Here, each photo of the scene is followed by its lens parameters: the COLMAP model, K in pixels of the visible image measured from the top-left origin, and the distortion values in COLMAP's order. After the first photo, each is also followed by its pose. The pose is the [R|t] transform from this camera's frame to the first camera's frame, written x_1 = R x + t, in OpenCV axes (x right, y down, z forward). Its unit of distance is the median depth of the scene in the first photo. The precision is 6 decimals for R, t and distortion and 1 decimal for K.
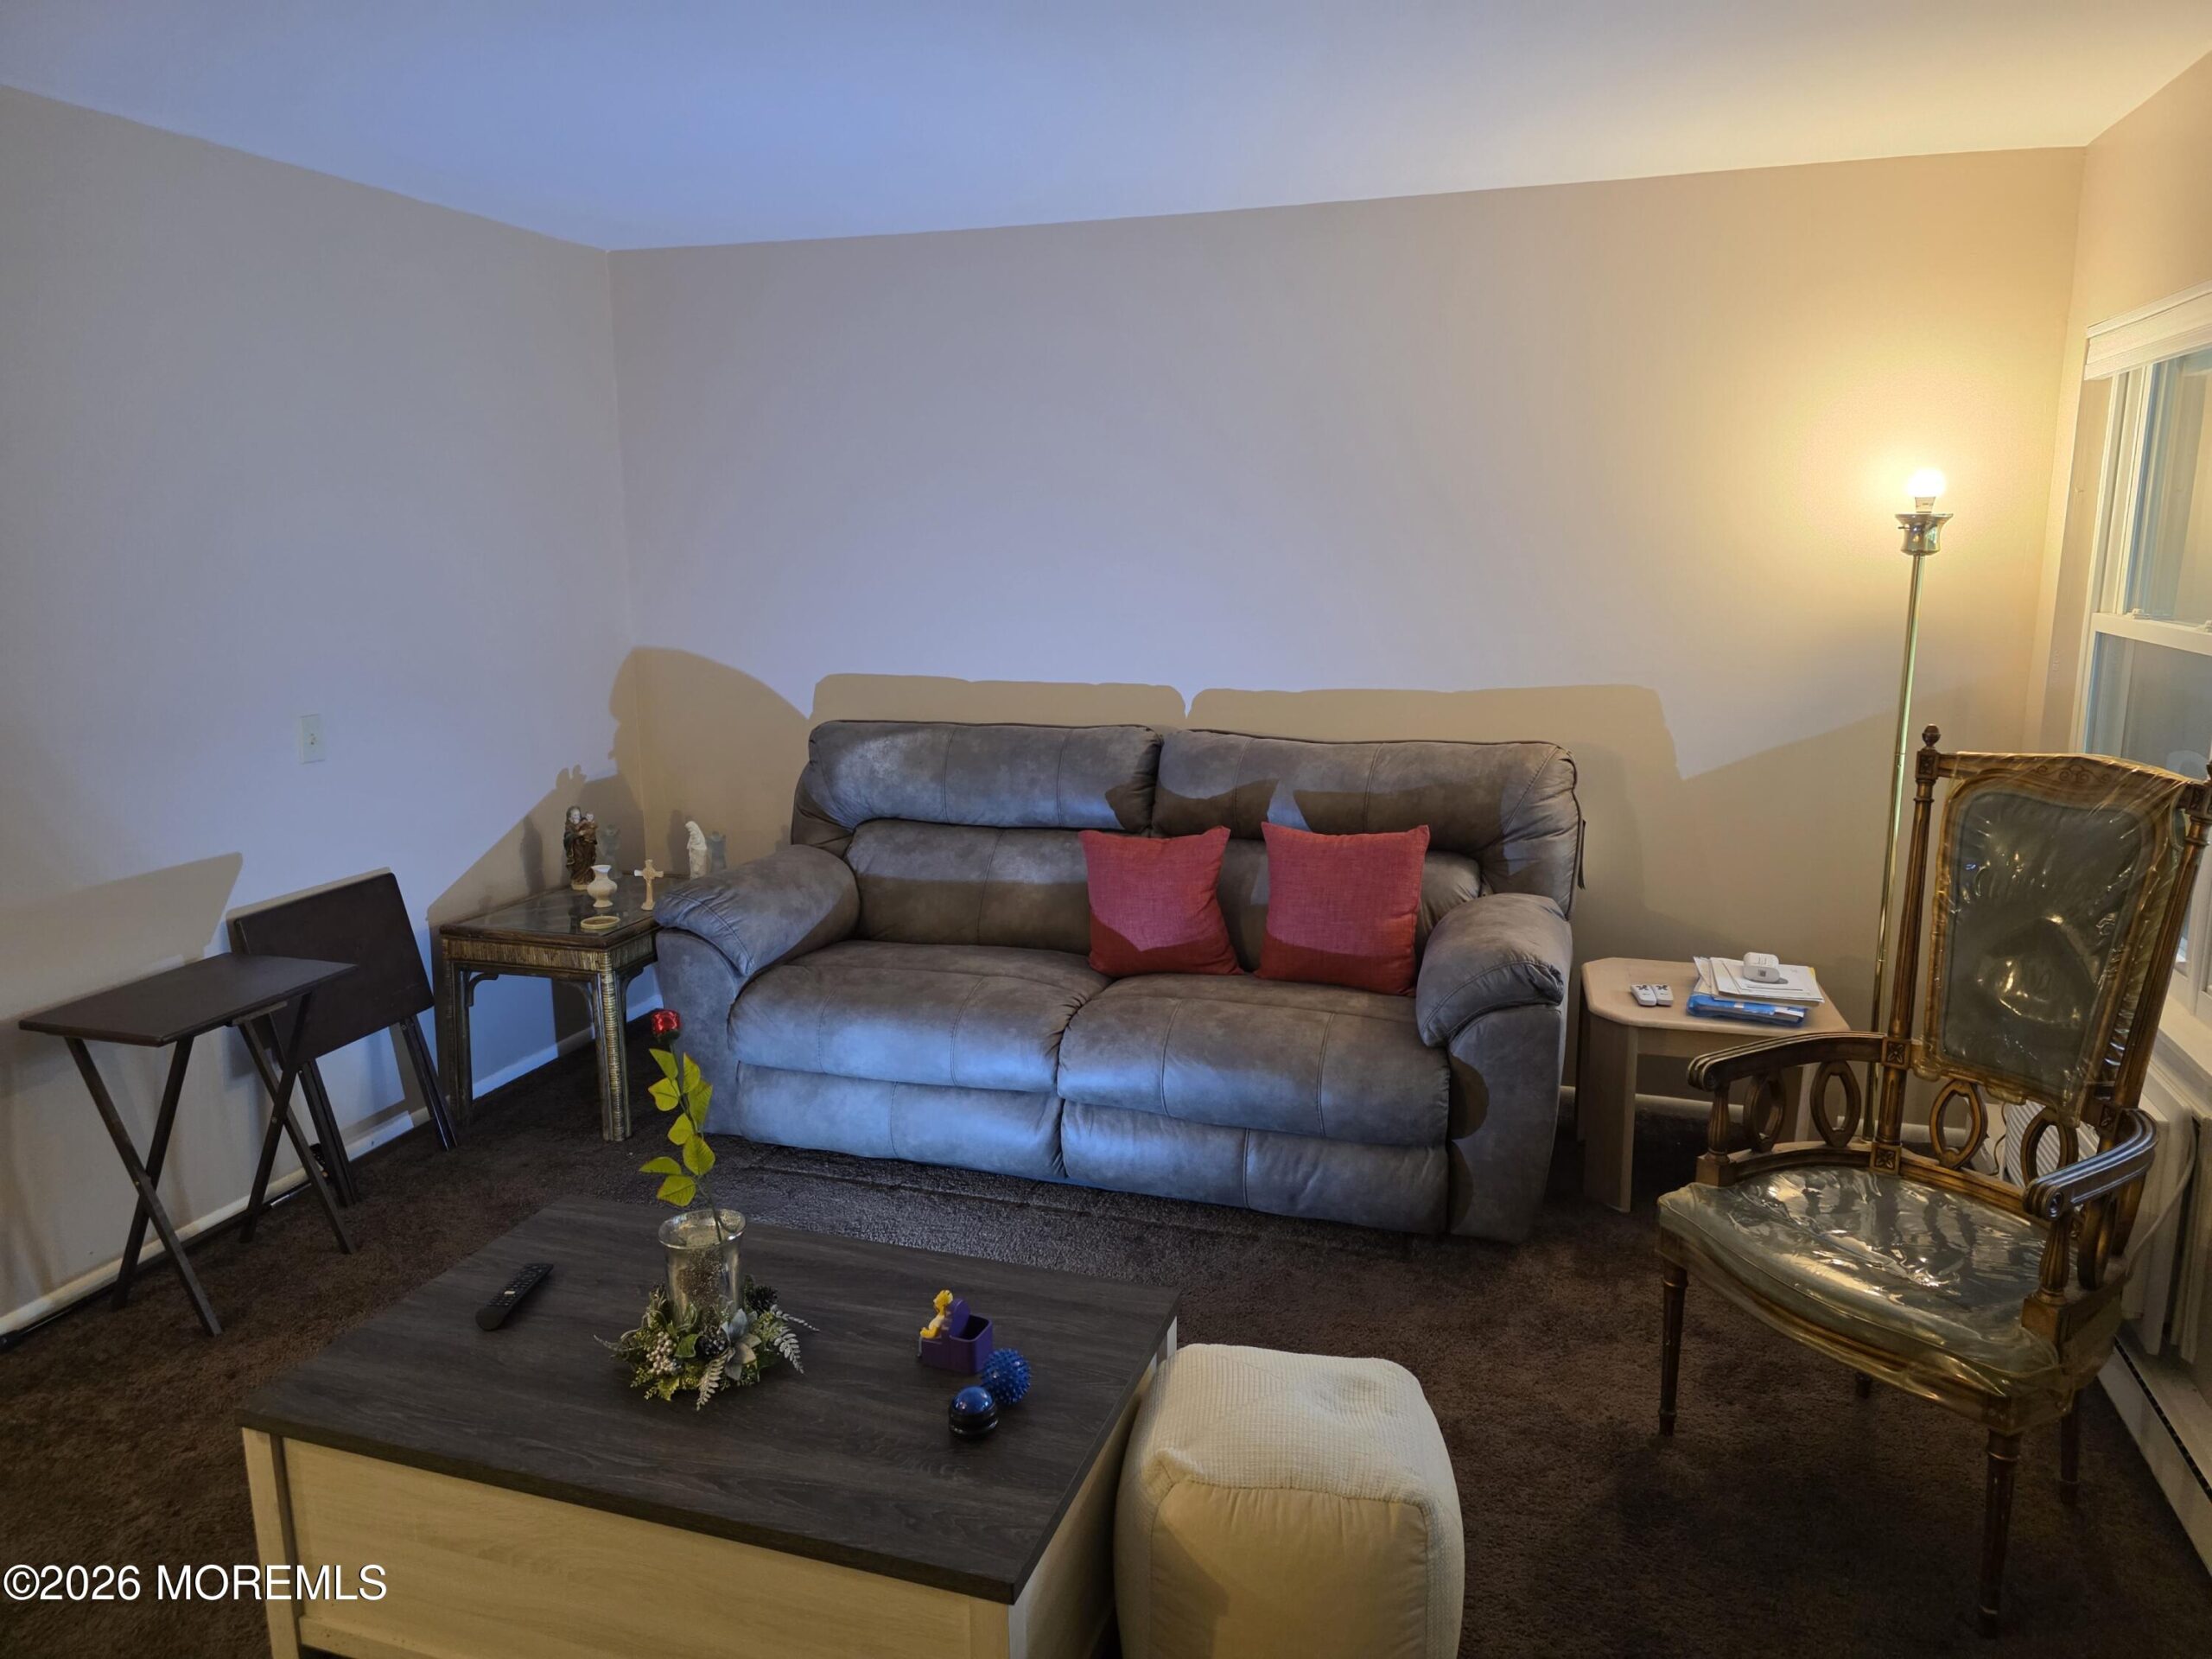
lens RADIAL K [[1476.3, 0, 1119.9], [0, 1476.3, 807.0], [0, 0, 1]] dist [0.088685, -0.073821]
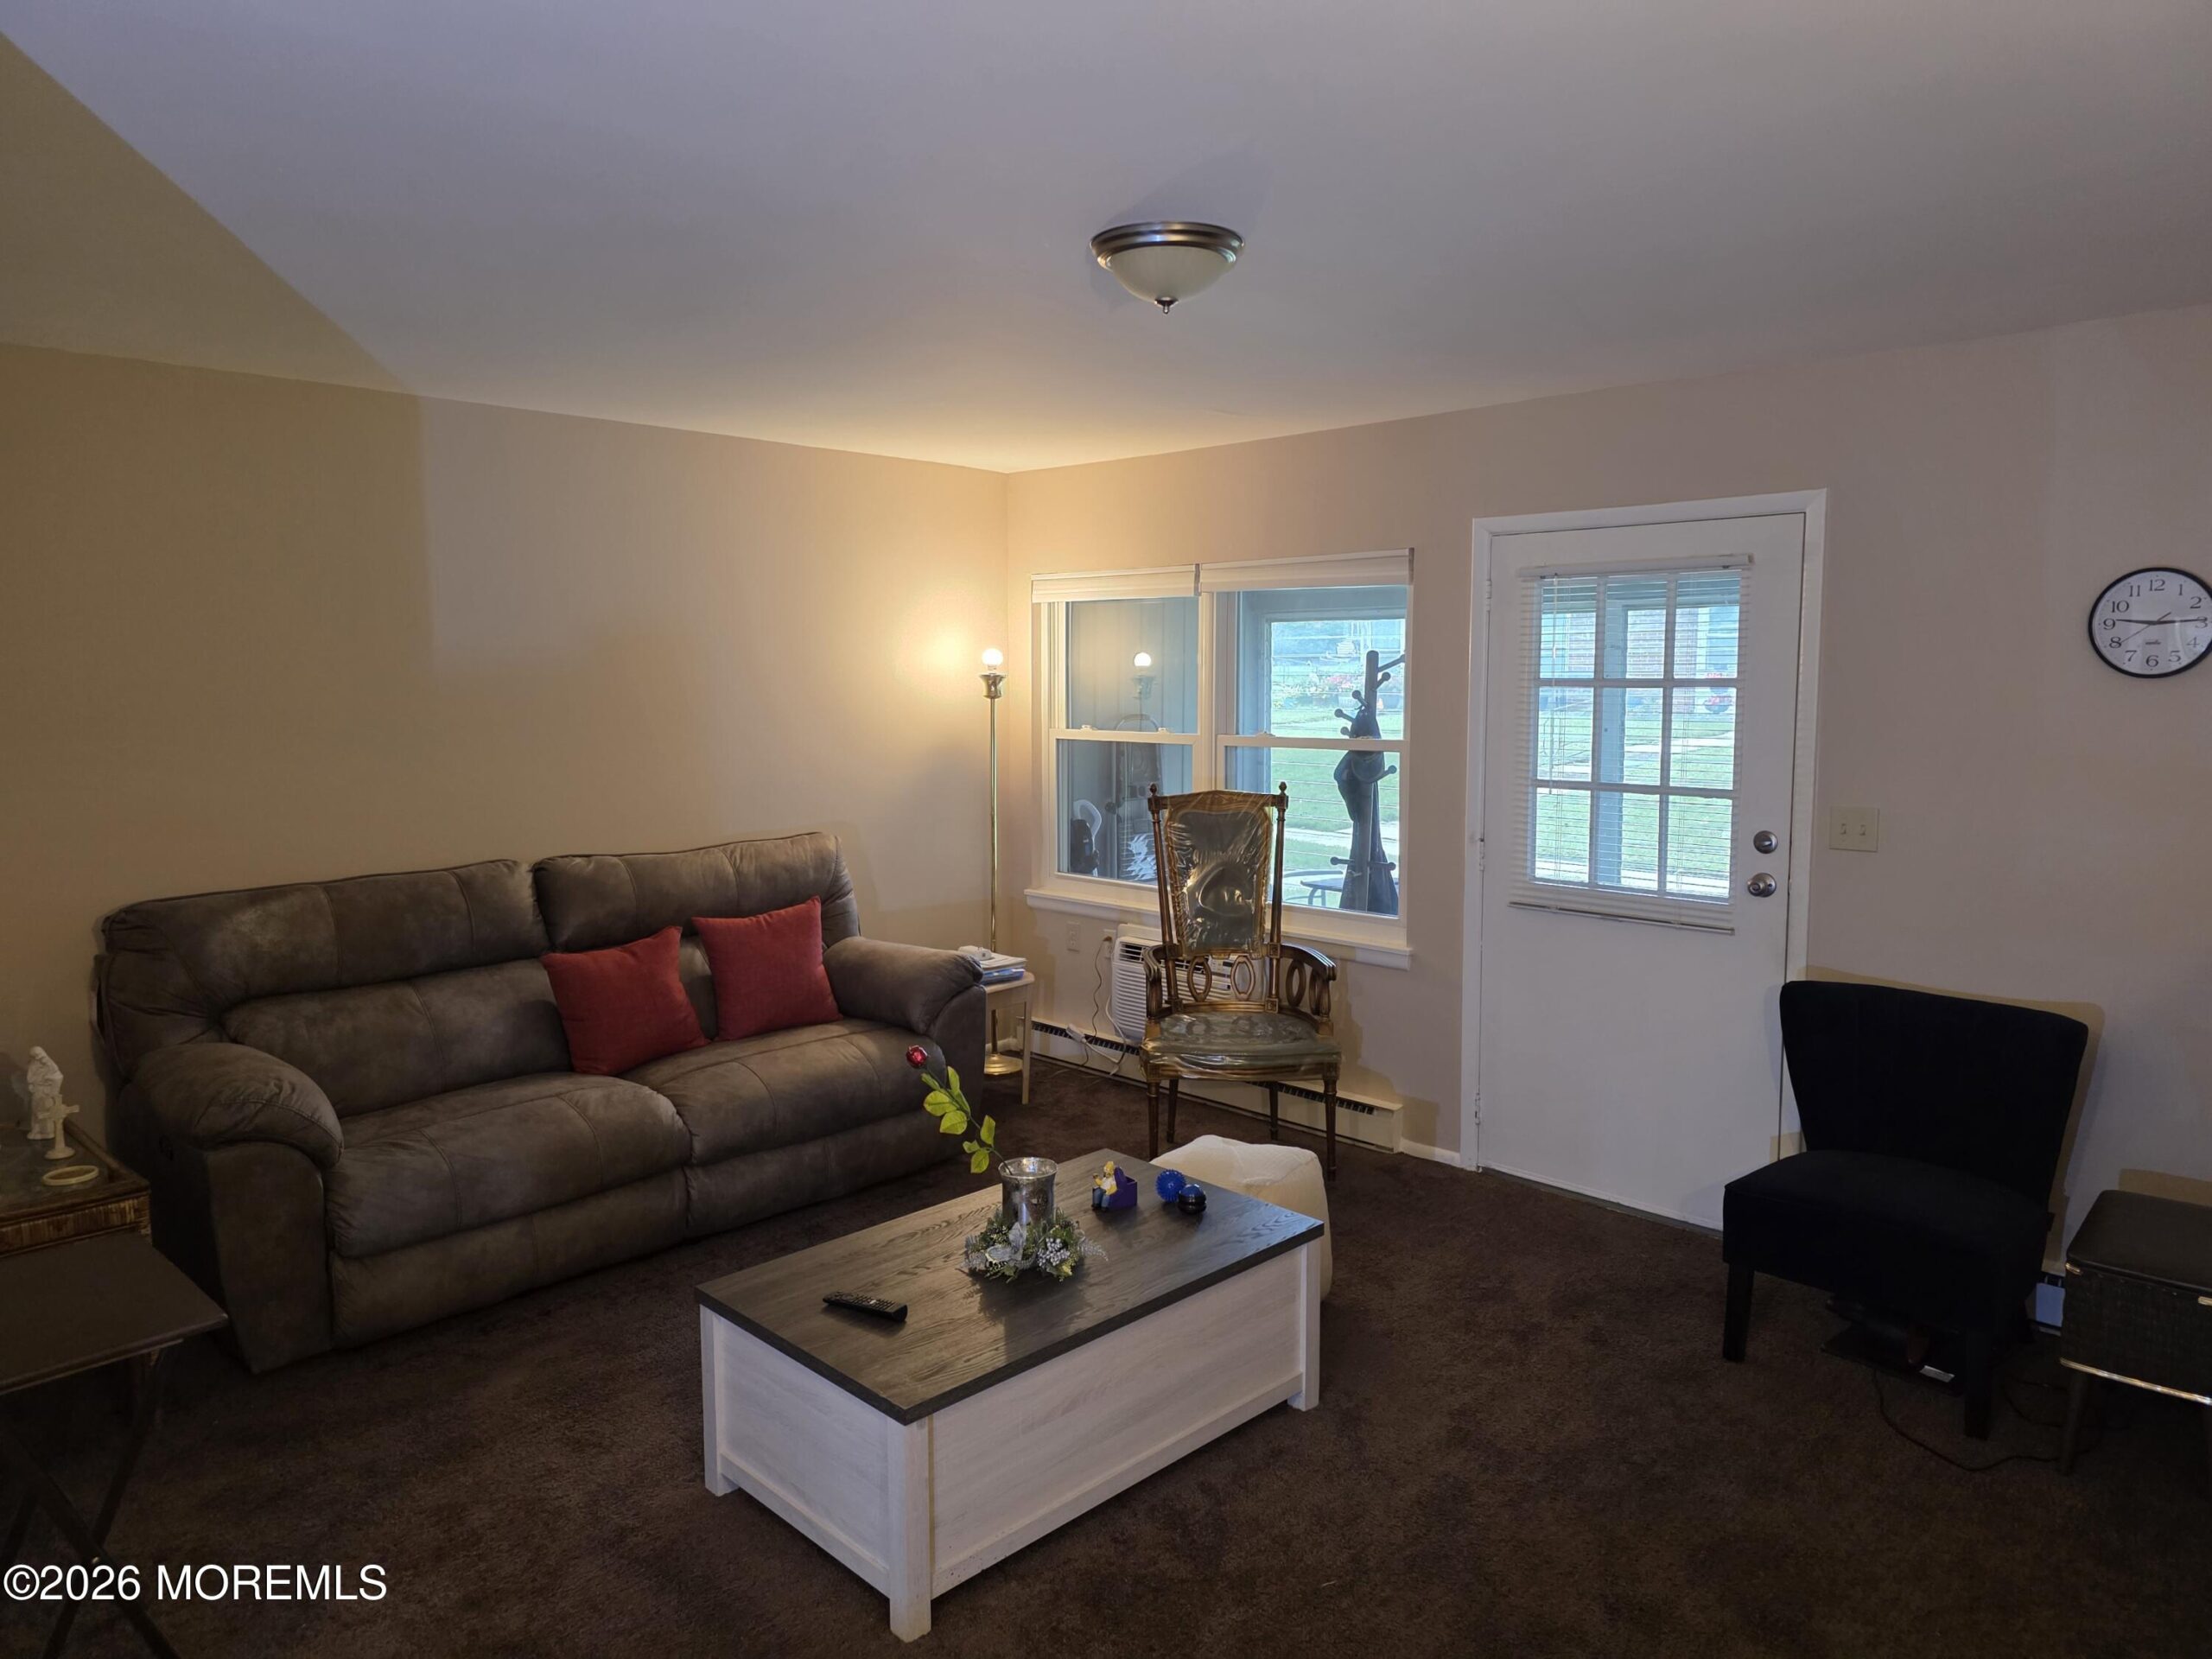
lens RADIAL K [[1476.3, 0, 1119.9], [0, 1476.3, 807.0], [0, 0, 1]] dist [0.088685, -0.073821]
pose [[0.446626, -0.075065, 0.891566, -0.892659], [0.165578, 0.986197, 0.000087, -0.023773], [-0.879266, 0.147585, 0.452890, 0.143147]]
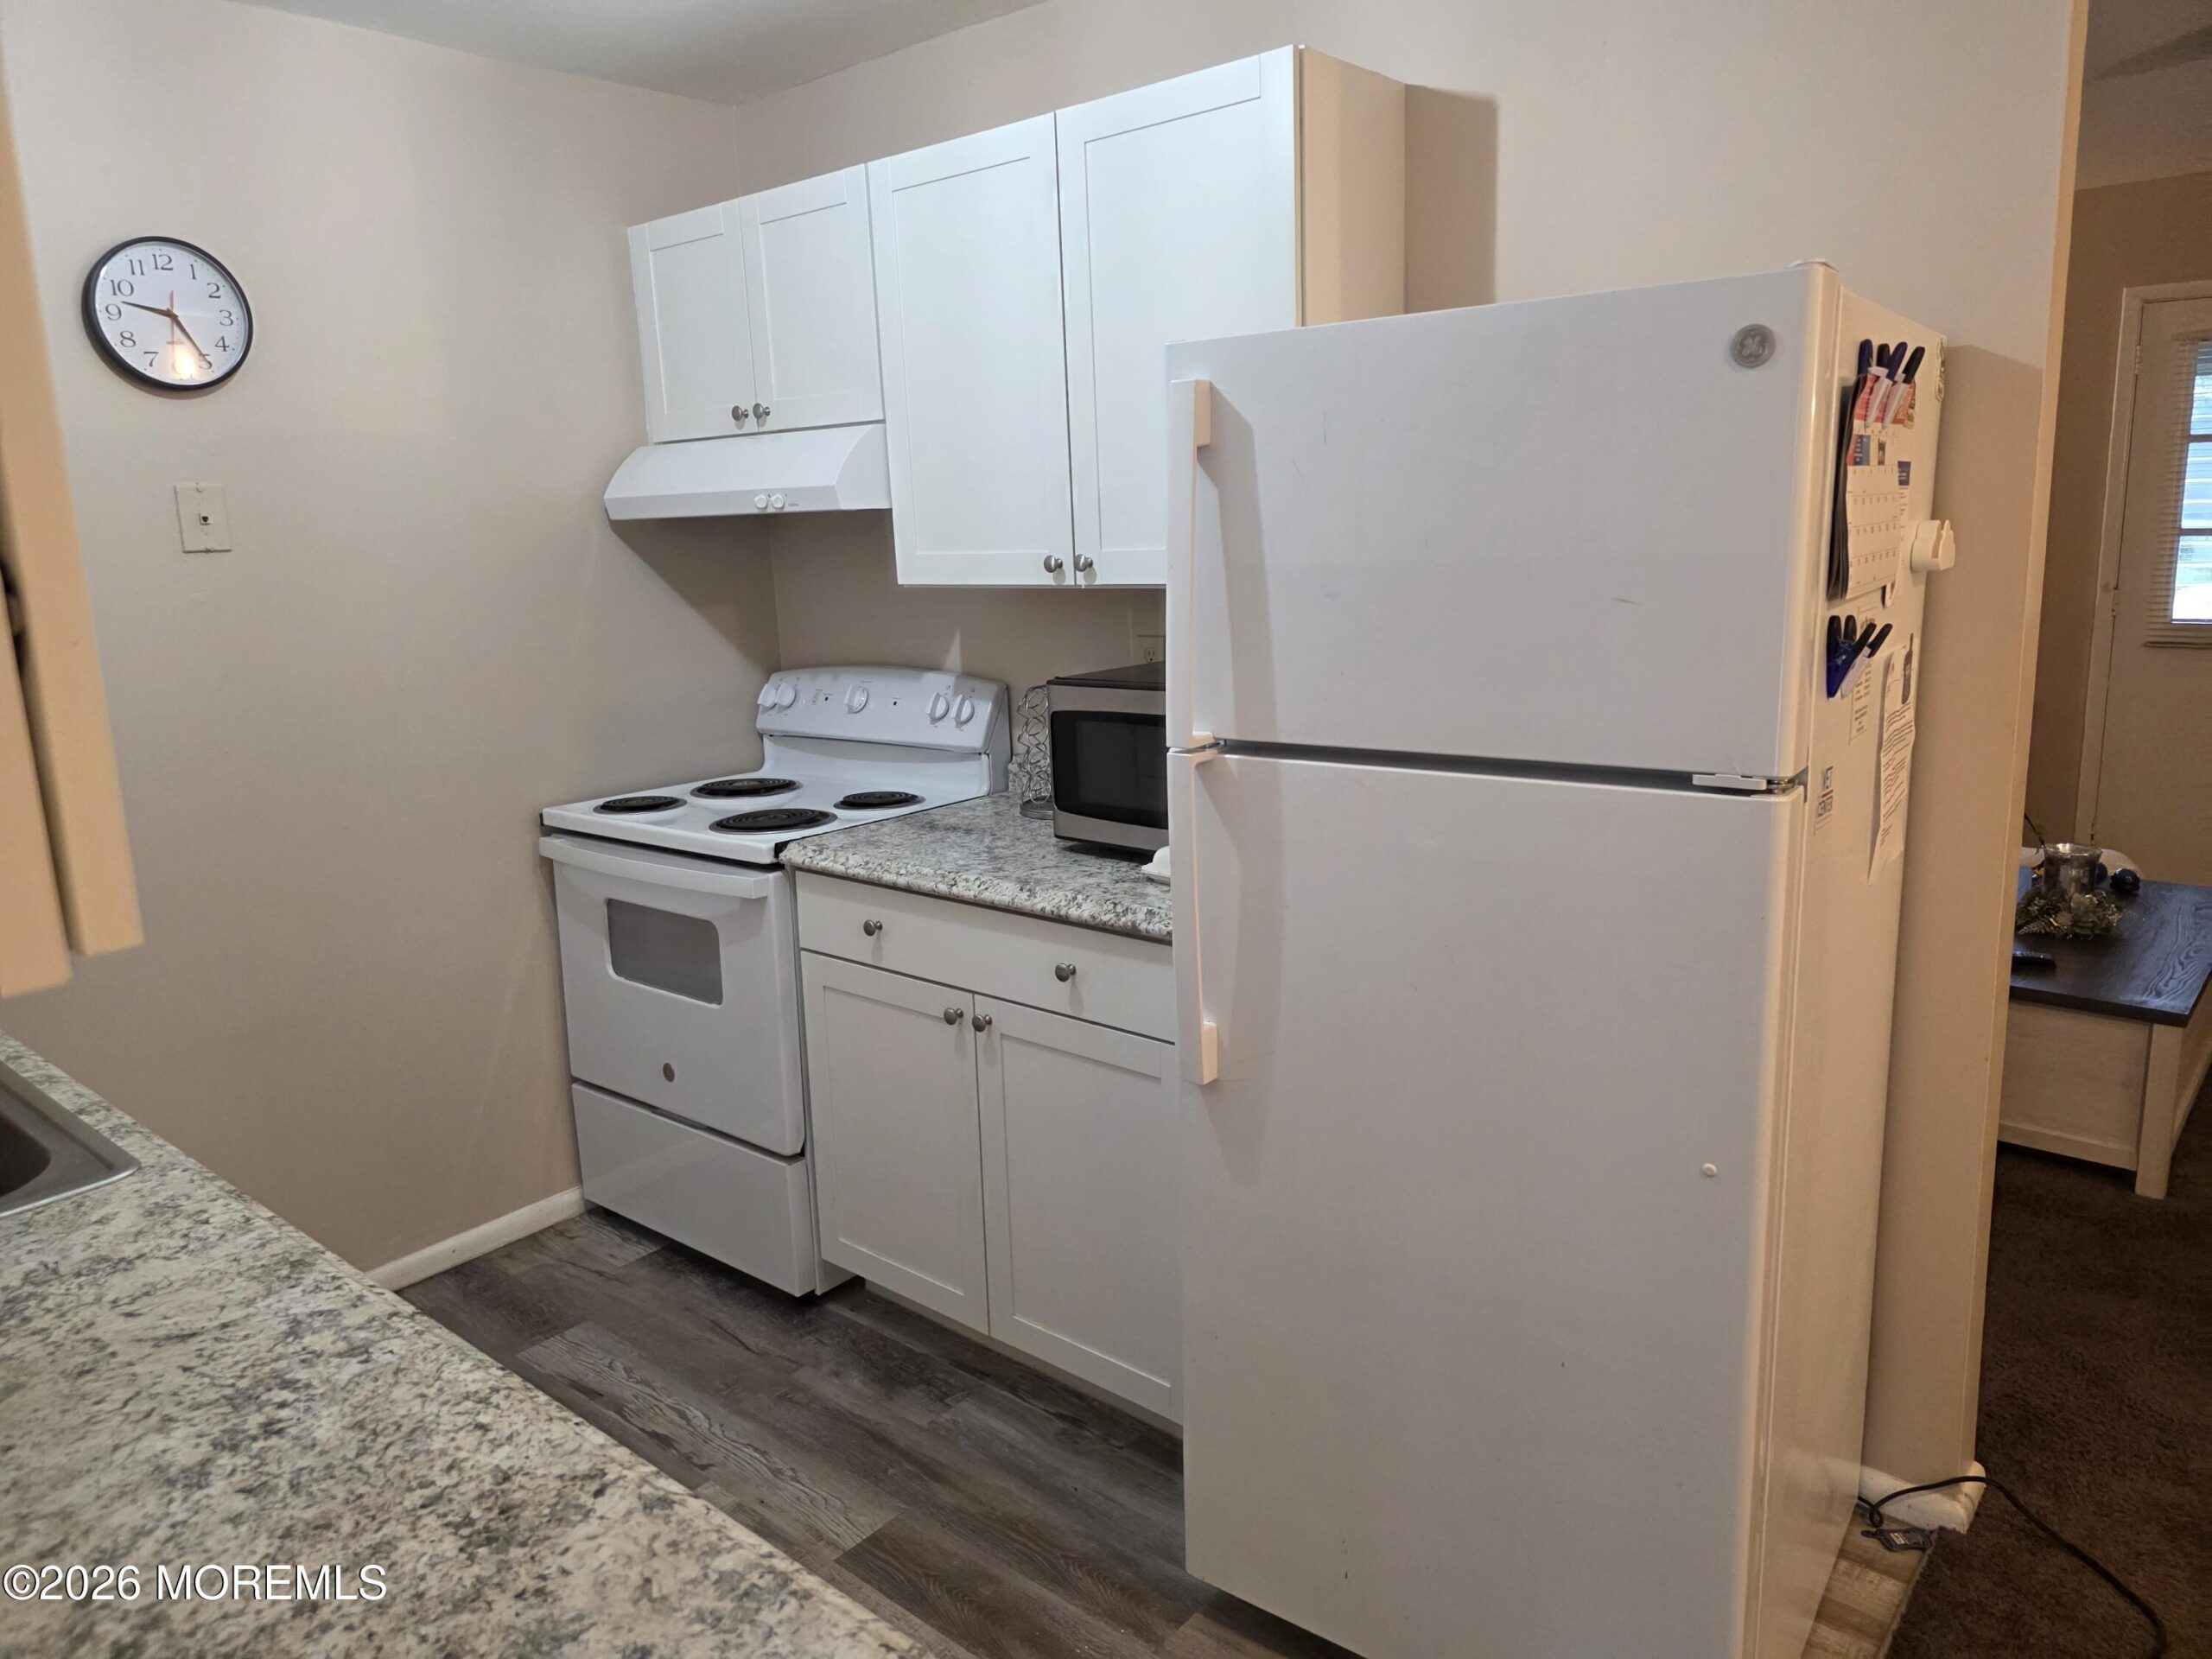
lens RADIAL K [[1493.4, 0, 1078.3], [0, 1493.4, 804.4], [0, 0, 1]] dist [0.073666, -0.076940]
pose [[0.391502, -0.182605, 0.901876, -1.354326], [0.206725, 0.972512, 0.107168, -0.106070], [-0.896655, 0.144484, 0.418490, 0.794027]]
